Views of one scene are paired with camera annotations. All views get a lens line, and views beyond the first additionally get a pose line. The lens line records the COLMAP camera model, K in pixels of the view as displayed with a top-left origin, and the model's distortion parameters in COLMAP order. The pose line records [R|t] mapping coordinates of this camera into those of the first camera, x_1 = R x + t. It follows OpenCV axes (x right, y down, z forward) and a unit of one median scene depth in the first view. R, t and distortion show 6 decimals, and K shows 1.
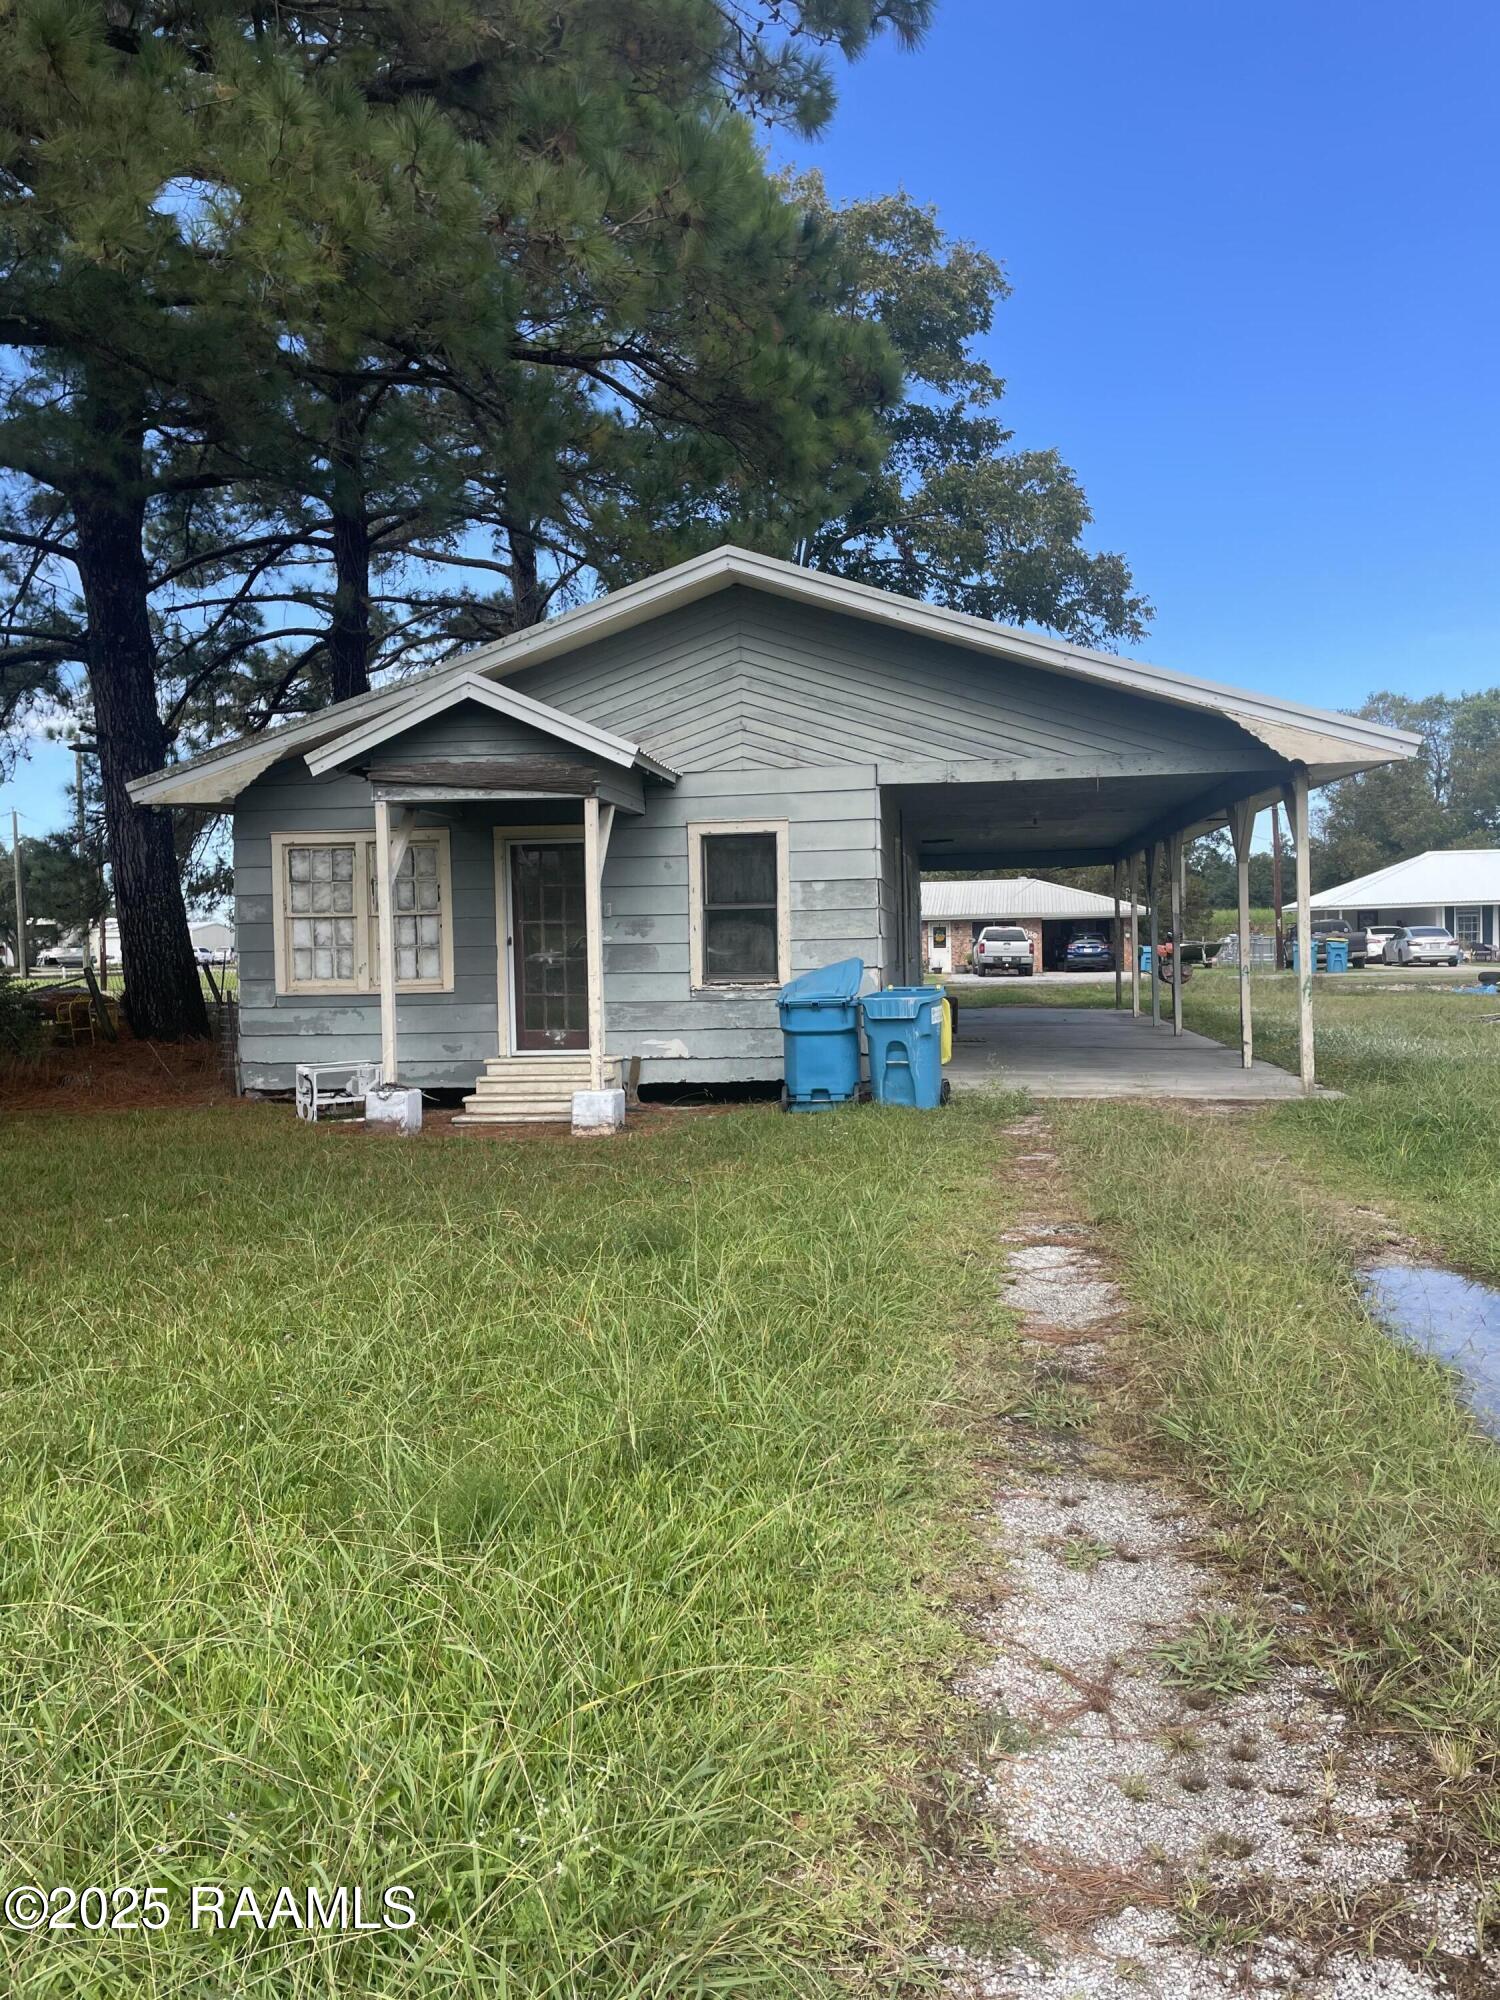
lens RADIAL K [[1536.2, 0, 736.0], [0, 1536.2, 1021.8], [0, 0, 1]] dist [0.082858, -0.113605]
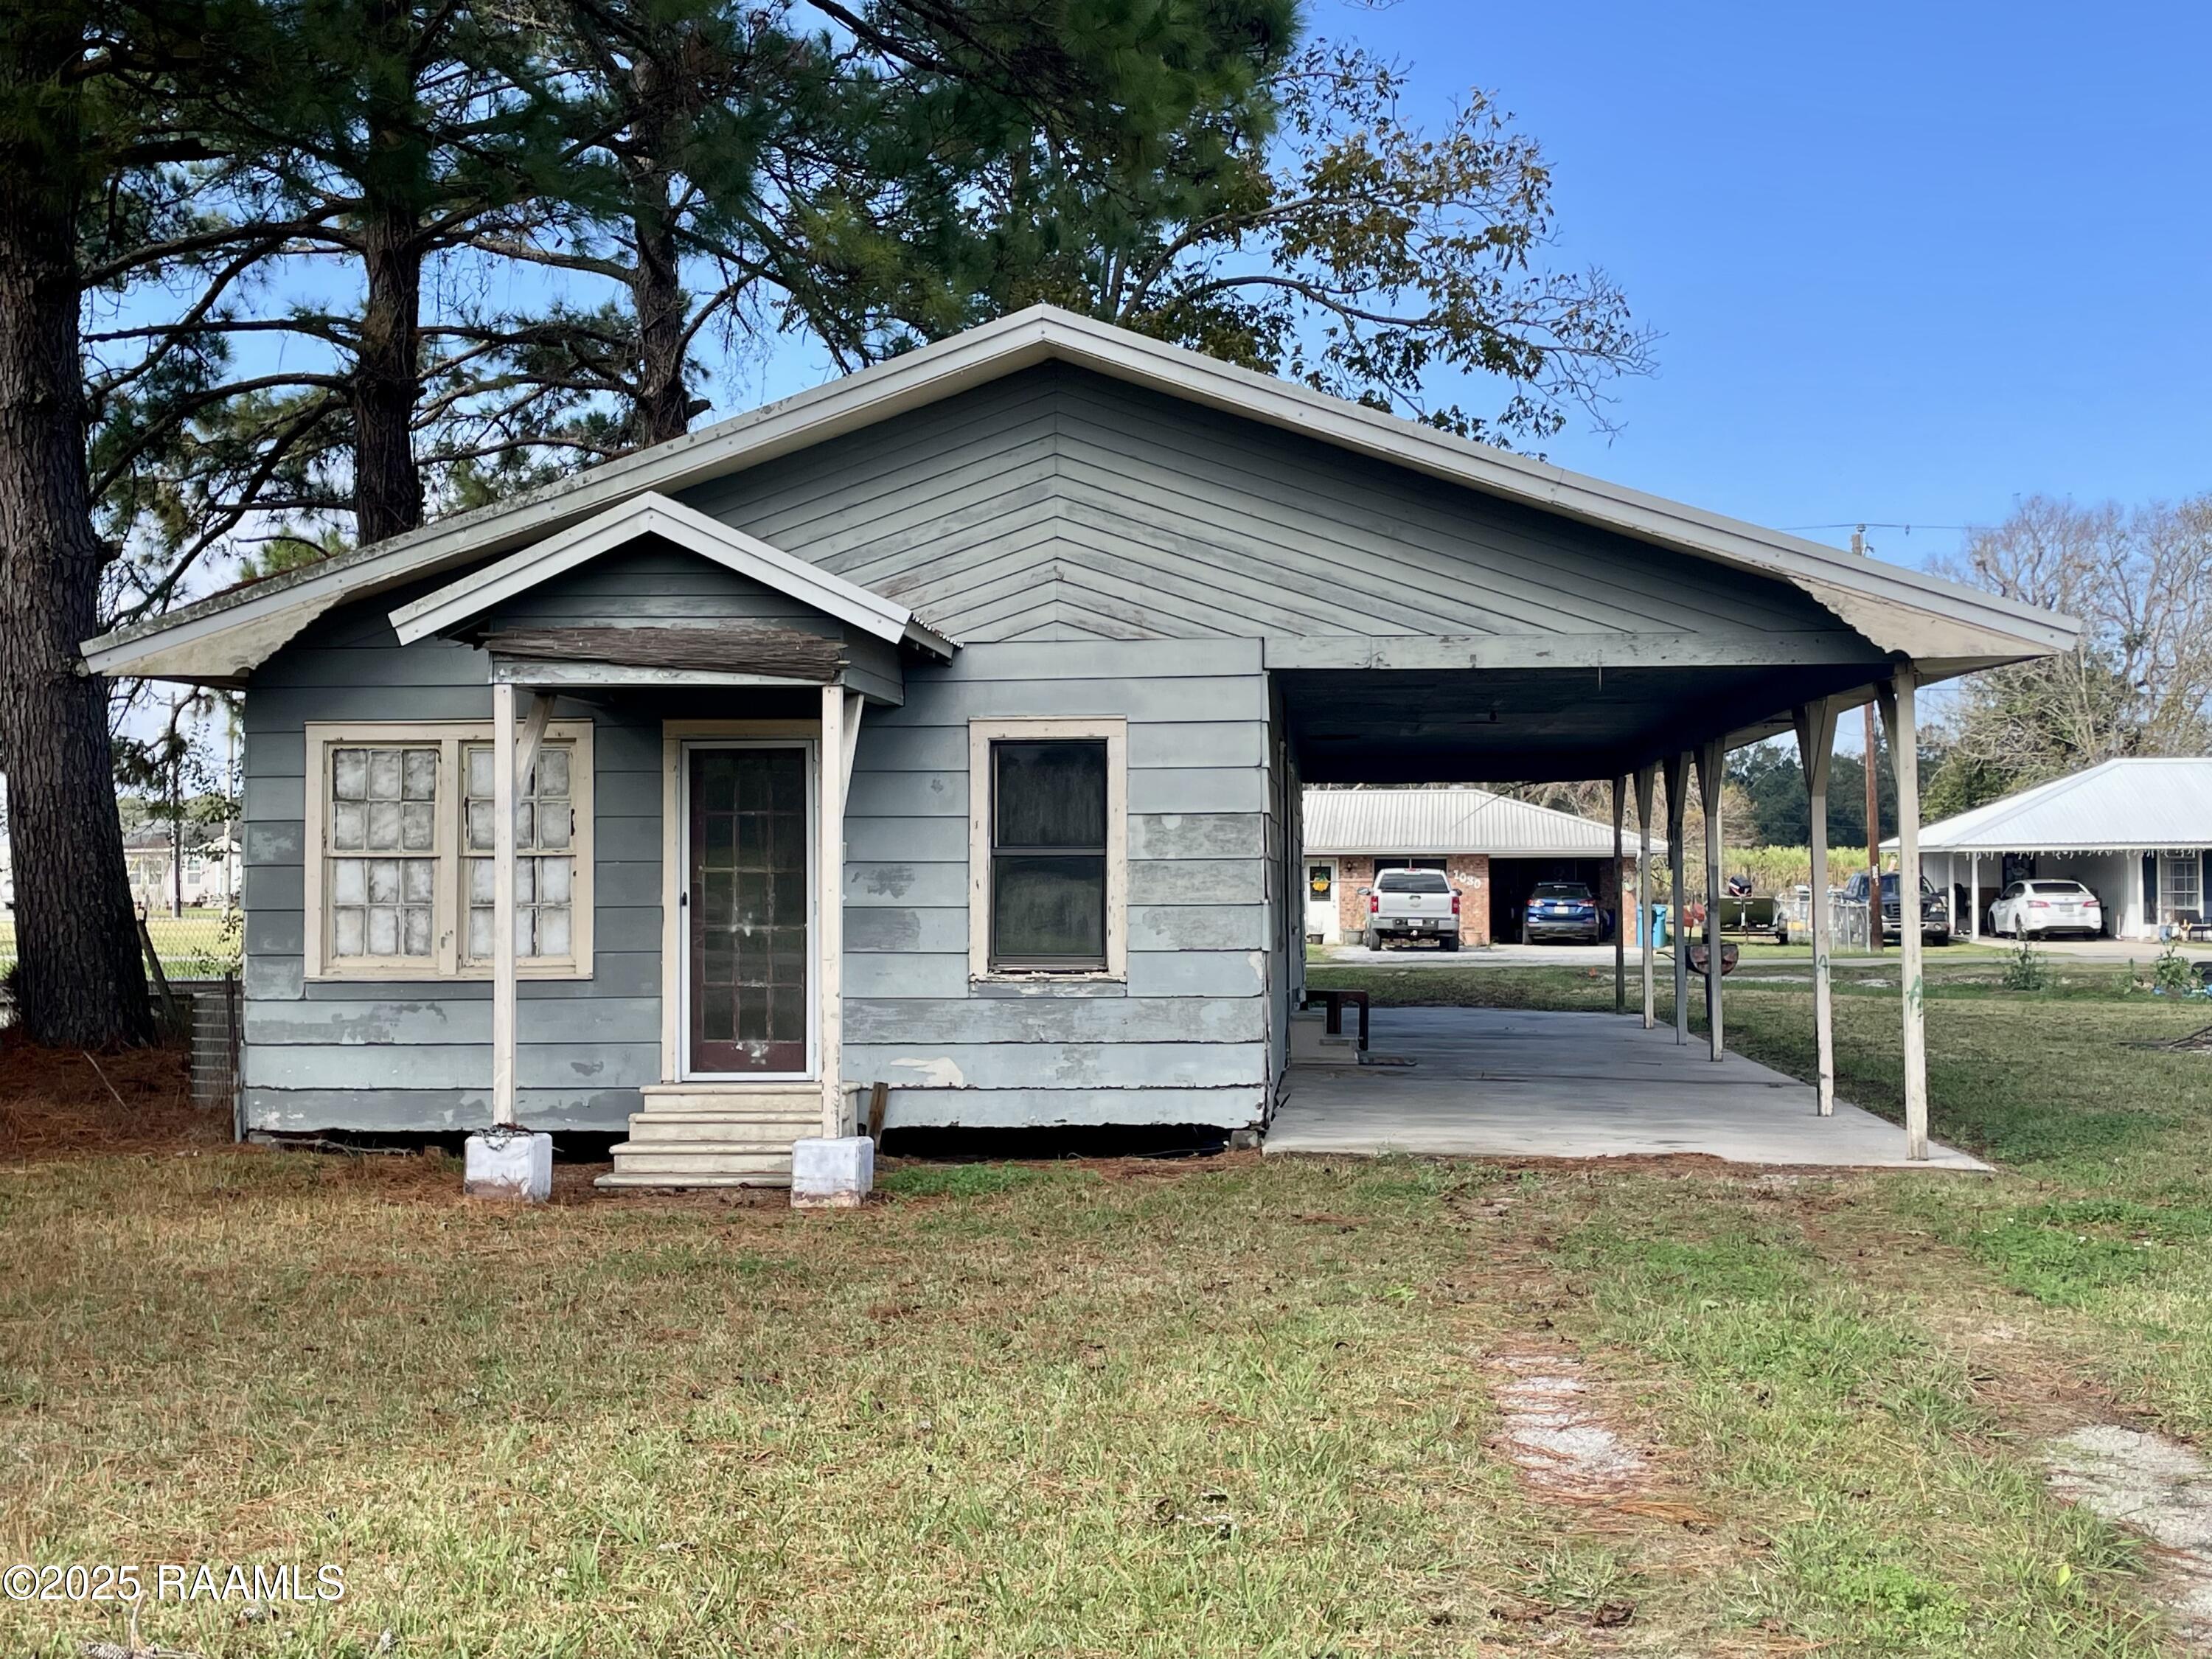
lens RADIAL K [[2801.1, 0, 1070.9], [0, 2801.1, 835.2], [0, 0, 1]] dist [0.083276, 0.000000]
pose [[0.998125, 0.018403, 0.058377, -0.056443], [-0.014769, 0.997962, -0.062086, -0.009455], [-0.059401, 0.061107, 0.996362, -0.165250]]
